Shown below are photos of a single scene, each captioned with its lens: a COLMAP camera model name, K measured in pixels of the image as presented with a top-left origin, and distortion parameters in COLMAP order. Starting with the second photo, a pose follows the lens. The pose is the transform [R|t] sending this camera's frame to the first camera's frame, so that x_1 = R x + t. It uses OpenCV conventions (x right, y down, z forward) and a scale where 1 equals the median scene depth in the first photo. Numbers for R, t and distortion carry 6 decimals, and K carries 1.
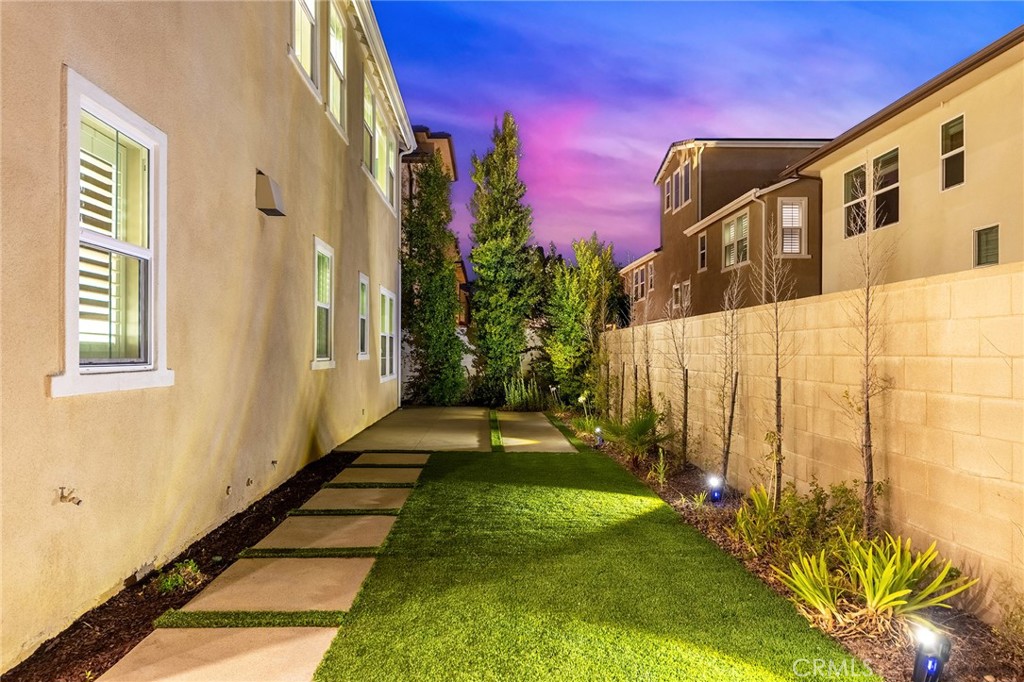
lens RADIAL K [[631.5, 0, 511.9], [0, 631.5, 358.5], [0, 0, 1]] dist [0.003189, 0.000162]
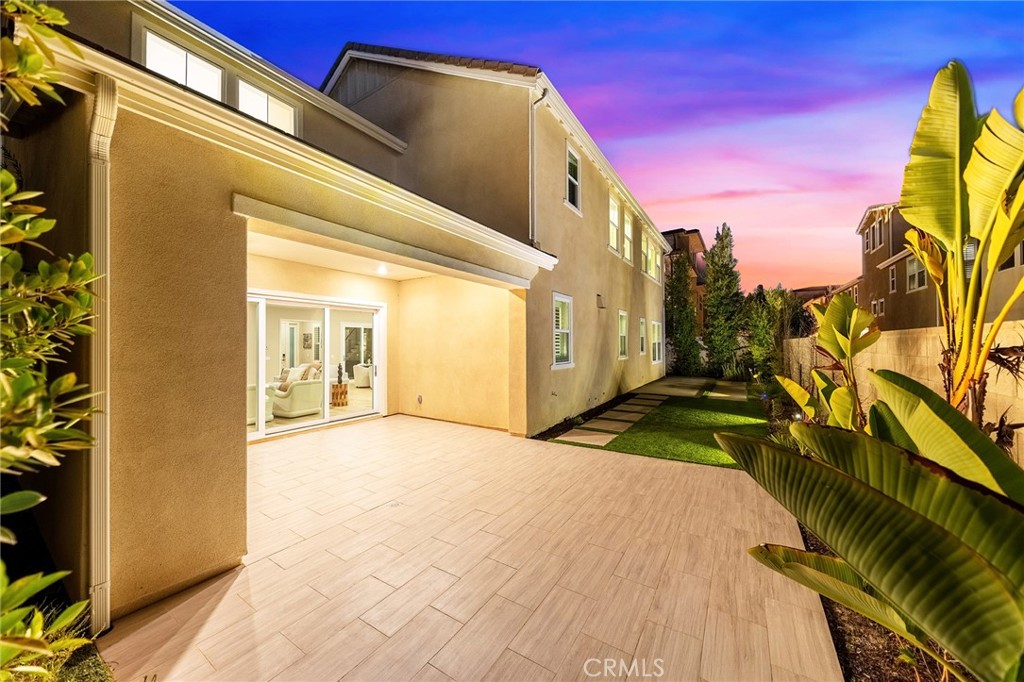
lens RADIAL K [[331.6, 0, 495.0], [0, 331.6, 348.5], [0, 0, 1]] dist [0.000867, 0.000022]
pose [[0.773954, -0.007623, -0.633196, 0.100061], [0.009050, 0.999959, -0.000977, -0.021476], [0.633177, -0.004974, 0.773991, -0.243366]]
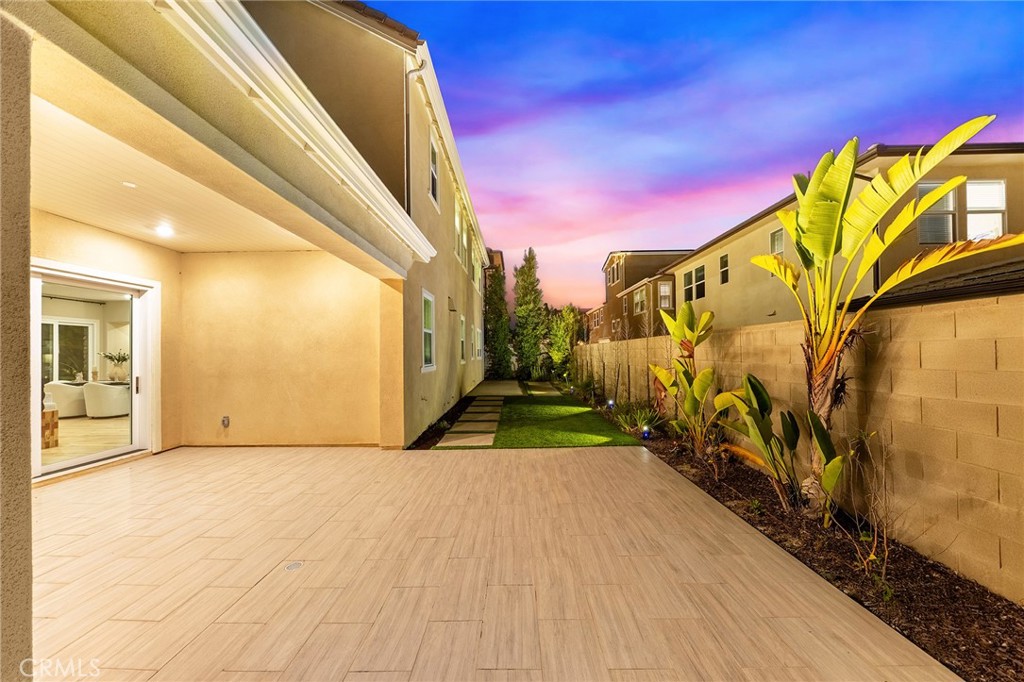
lens RADIAL K [[344.1, 0, 479.5], [0, 344.1, 356.4], [0, 0, 1]] dist [0.000740, 0.000024]
pose [[0.989206, -0.014771, -0.145782, -0.015397], [0.014783, 0.999890, -0.001000, -0.007811], [0.145781, -0.001166, 0.989316, -0.261681]]
